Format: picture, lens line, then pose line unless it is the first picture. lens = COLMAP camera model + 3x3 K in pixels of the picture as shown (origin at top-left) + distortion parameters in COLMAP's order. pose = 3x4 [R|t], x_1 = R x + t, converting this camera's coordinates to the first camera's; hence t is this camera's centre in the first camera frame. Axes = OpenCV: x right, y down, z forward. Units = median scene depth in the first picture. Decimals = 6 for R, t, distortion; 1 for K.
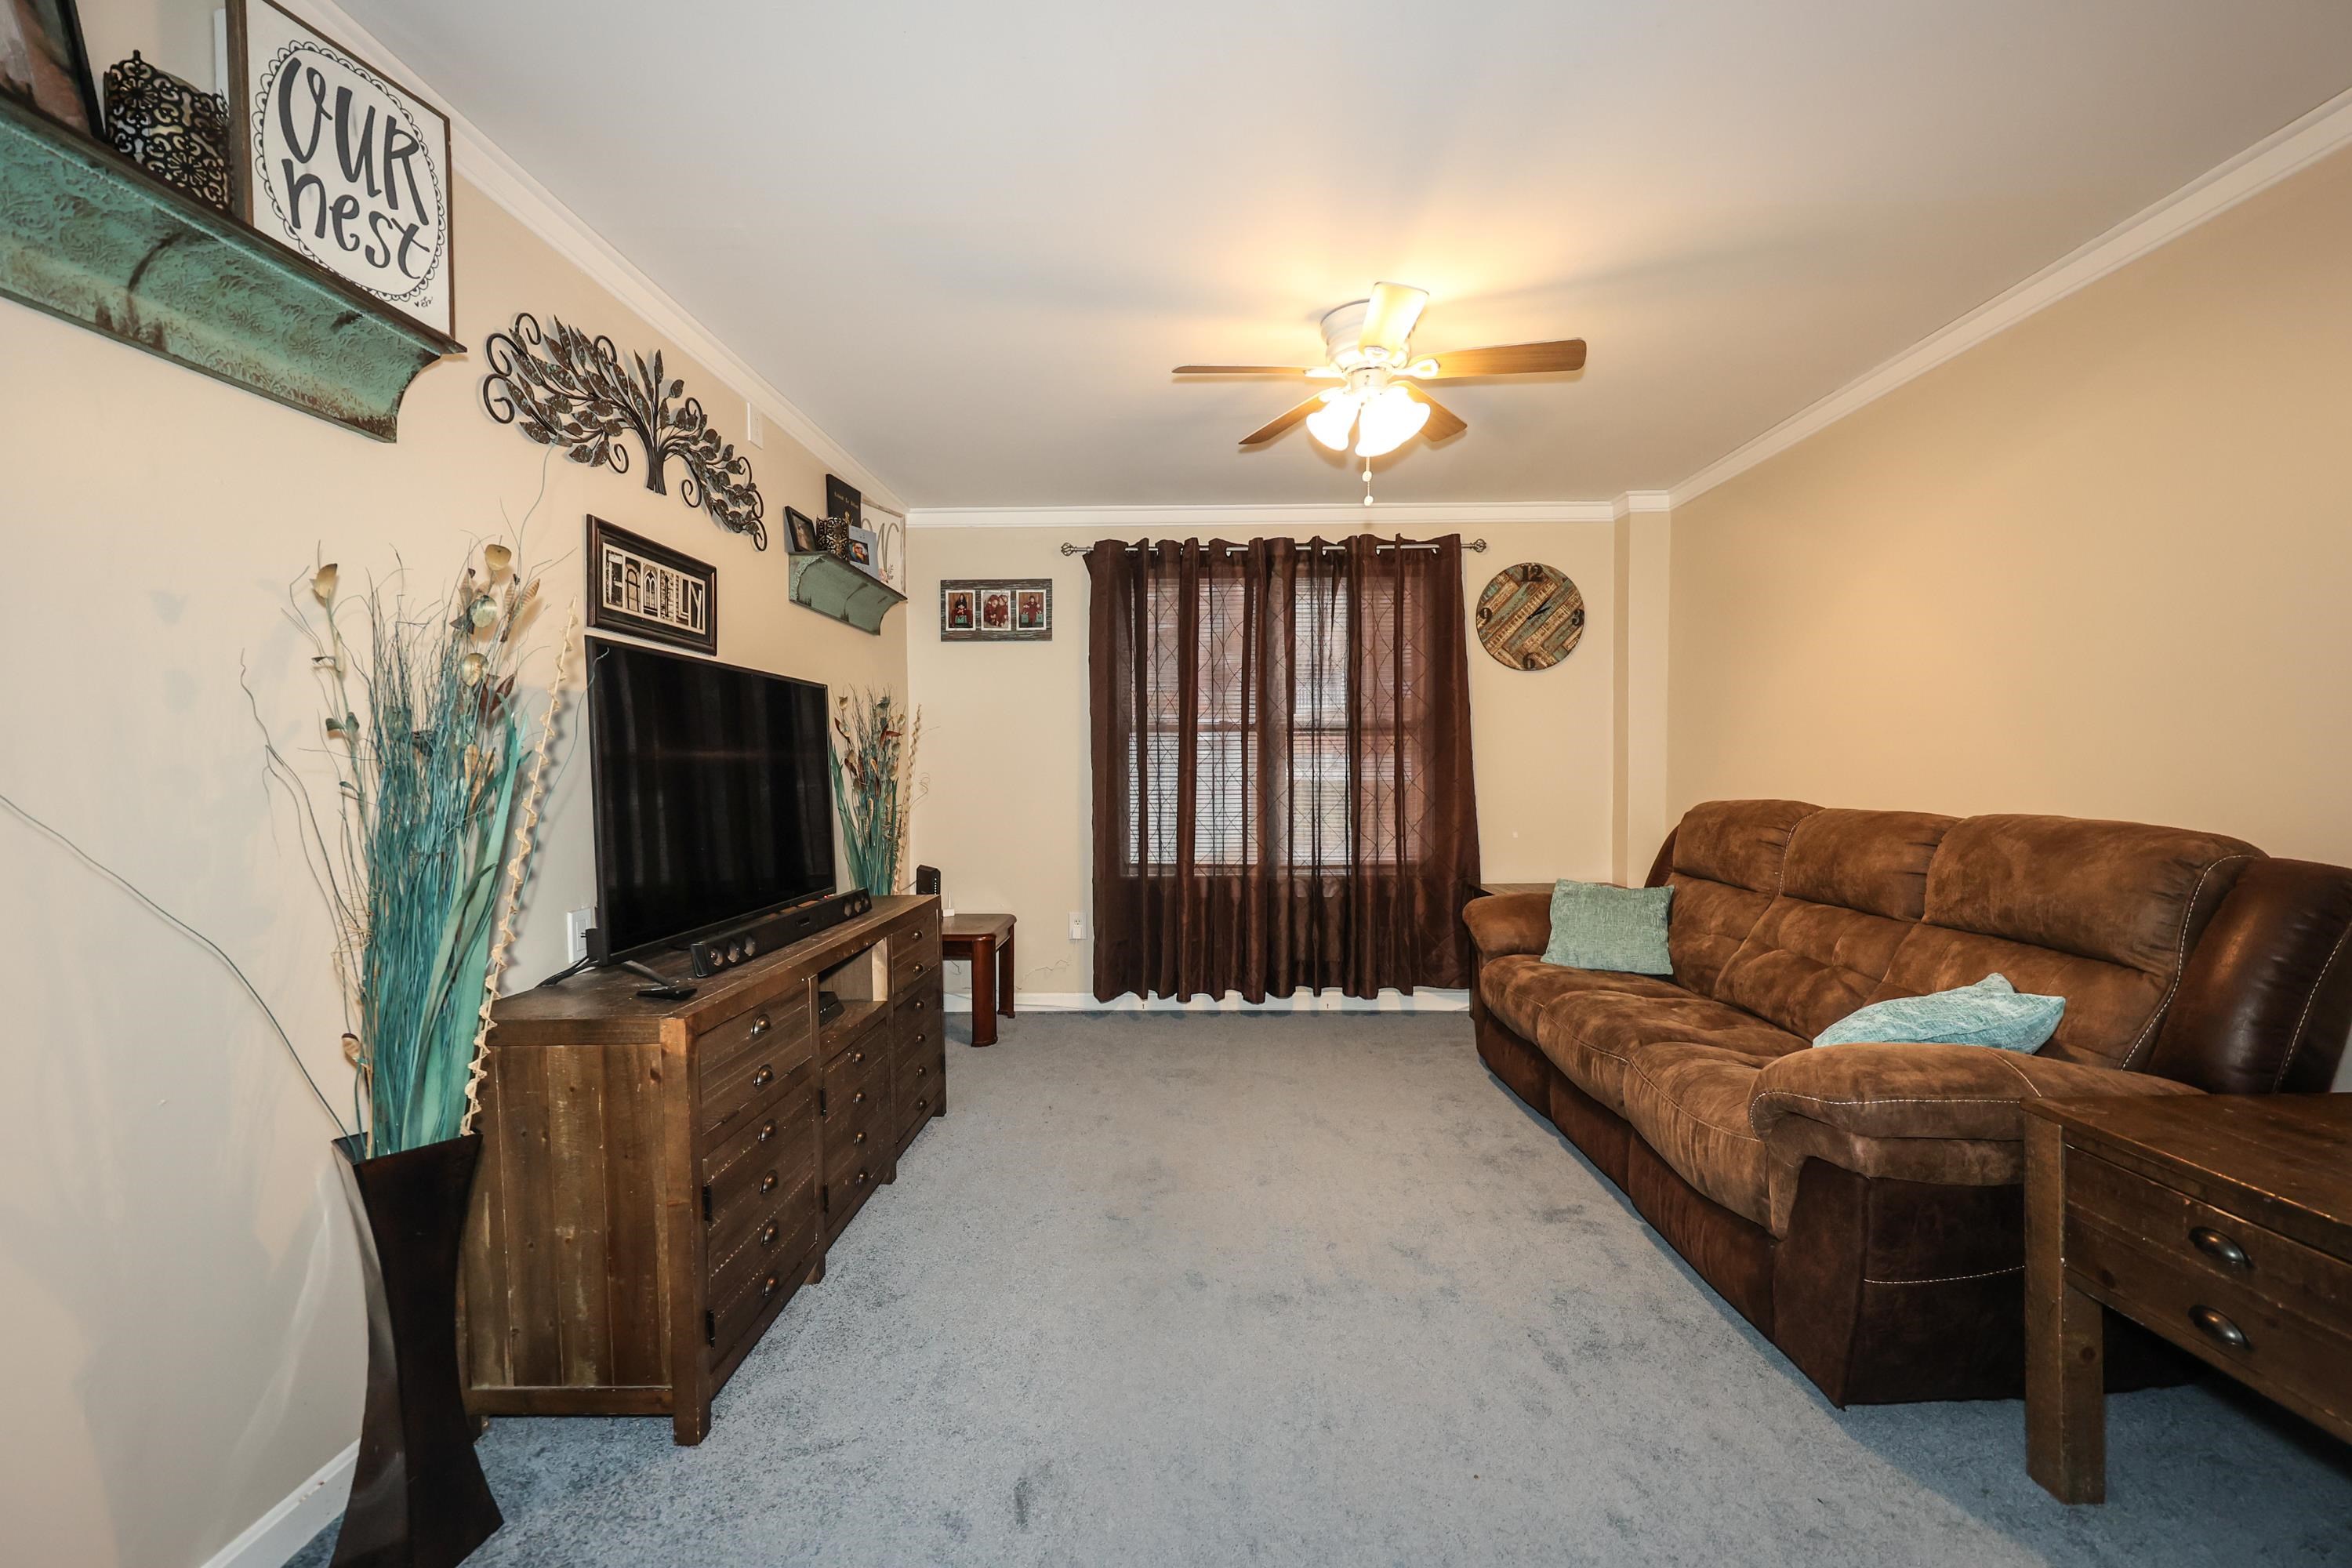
lens RADIAL K [[954.1, 0, 1178.9], [0, 954.1, 788.6], [0, 0, 1]] dist [0.001243, 0.000616]
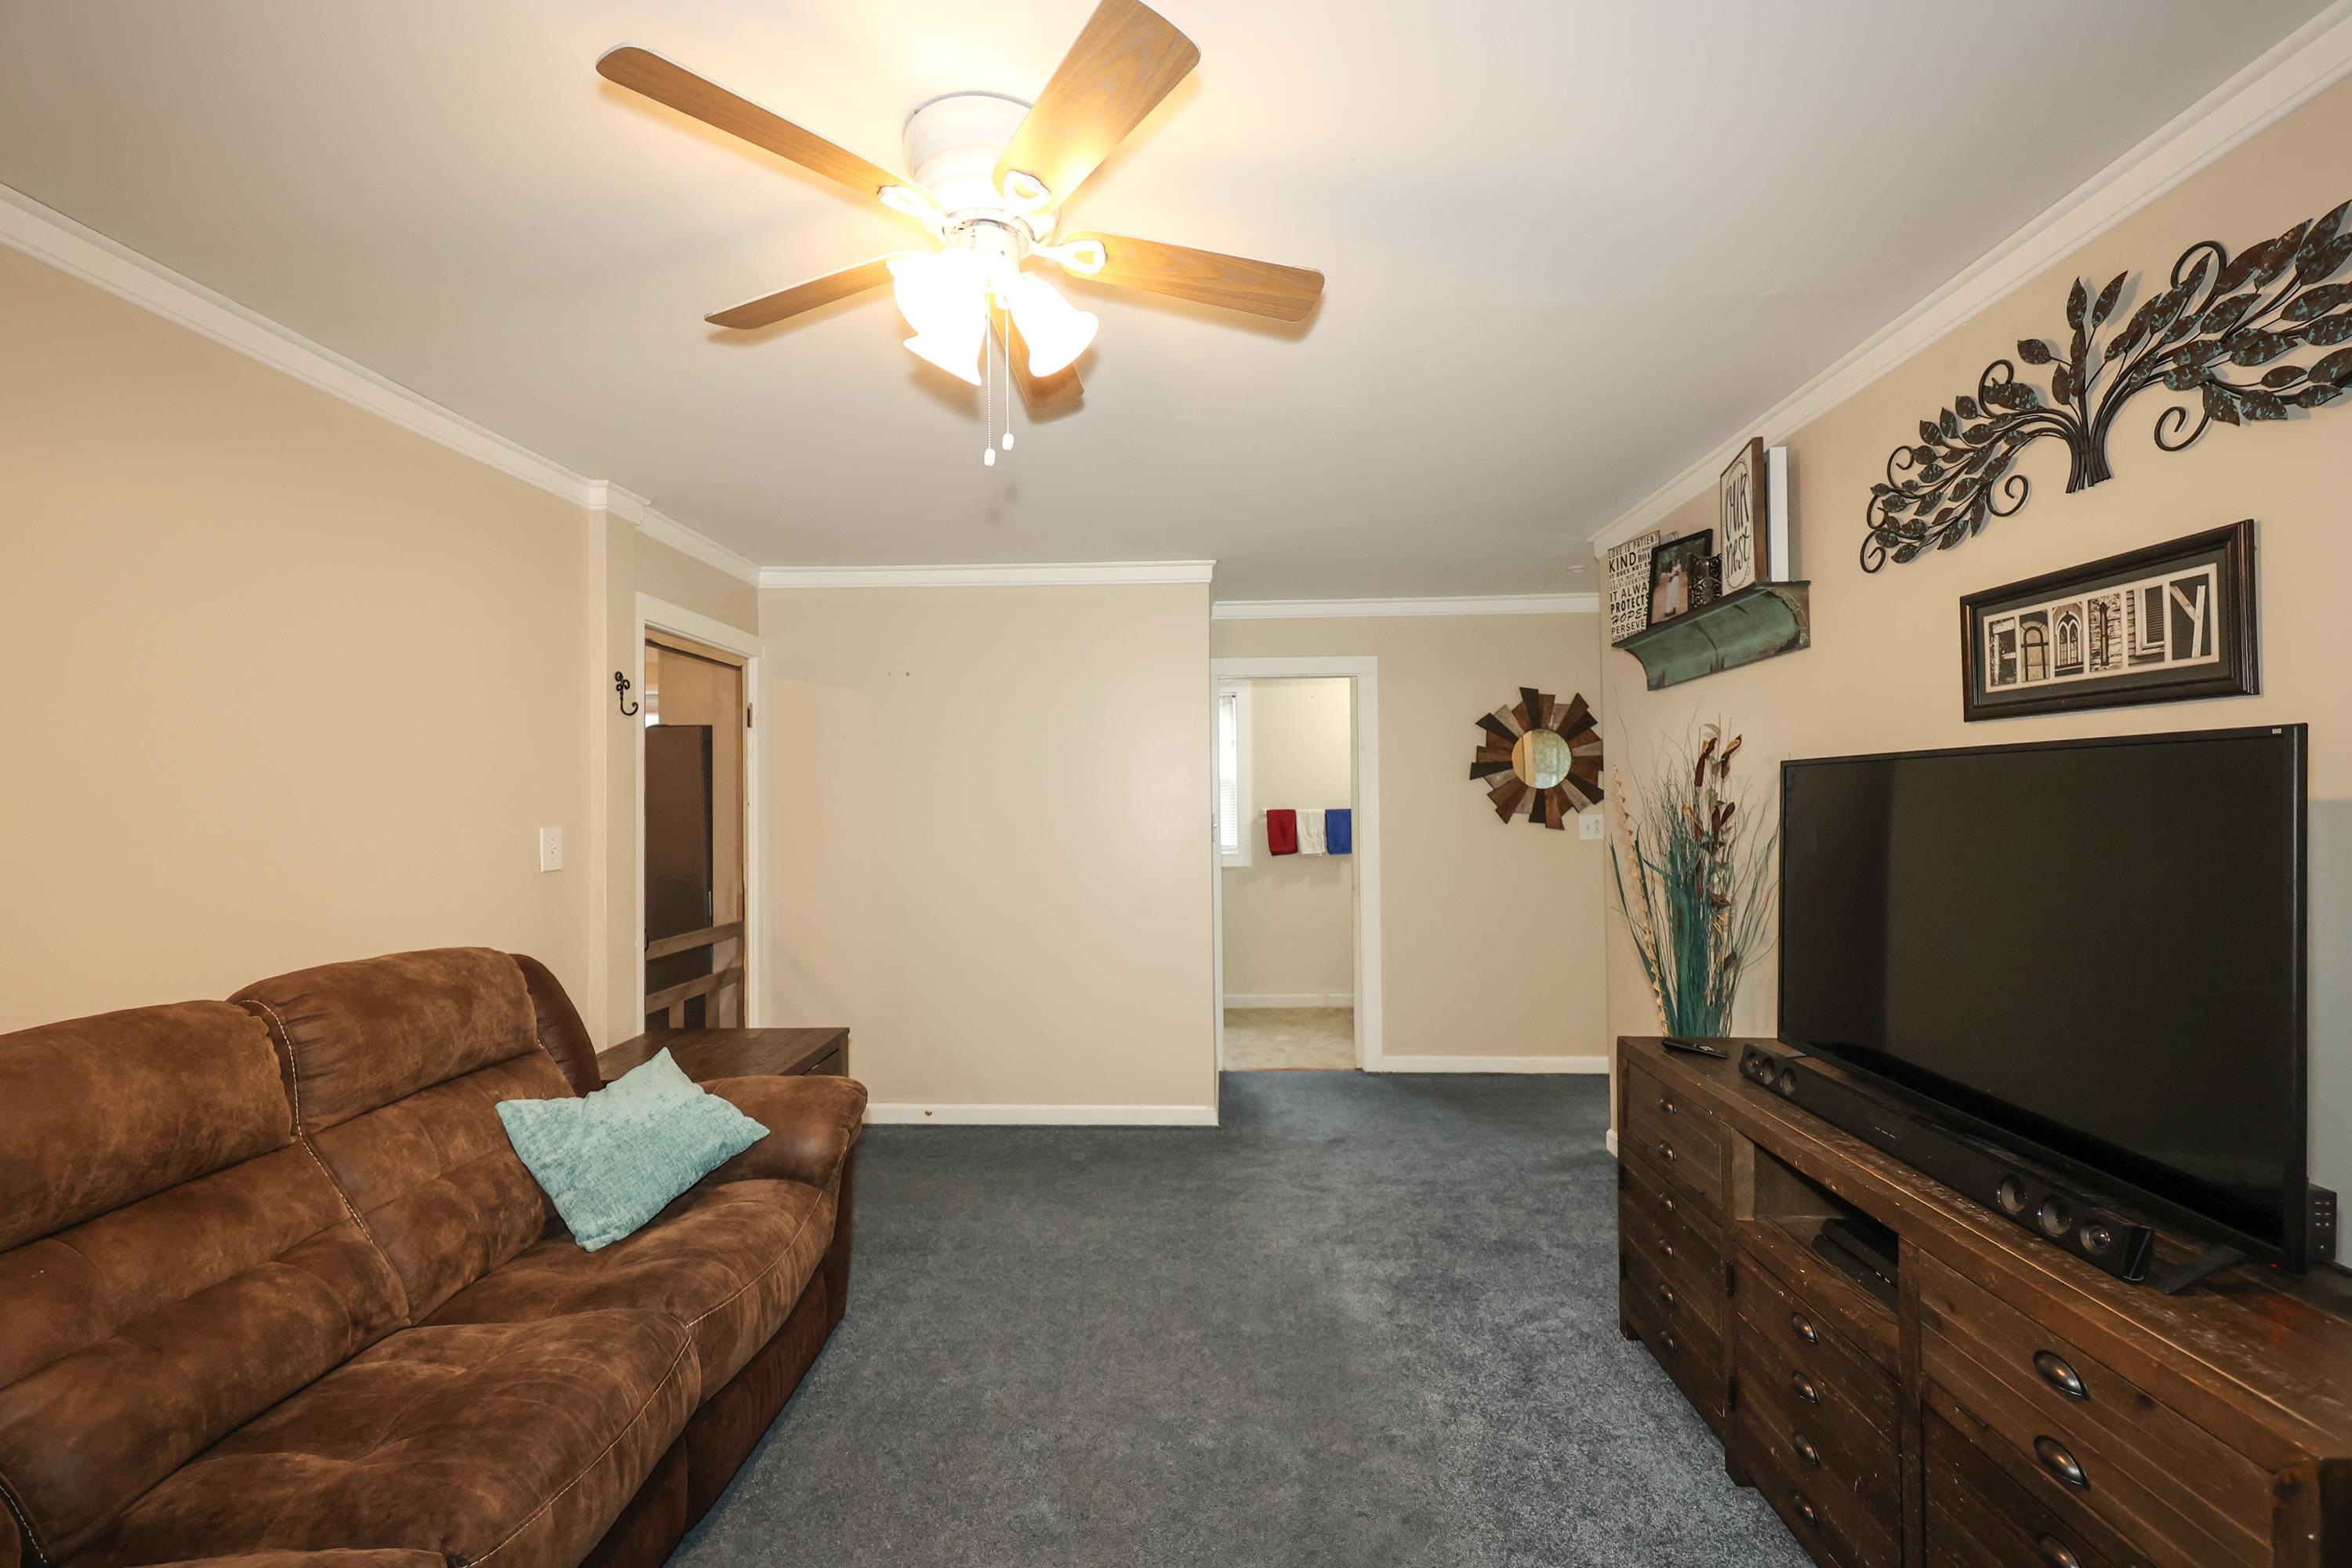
lens RADIAL K [[954.1, 0, 1179.6], [0, 954.1, 787.1], [0, 0, 1]] dist [0.001243, 0.000616]
pose [[-0.999739, 0.008135, 0.021348, 0.087026], [0.008359, 0.999911, 0.010428, -0.117295], [-0.021262, 0.010604, -0.999718, 1.788227]]
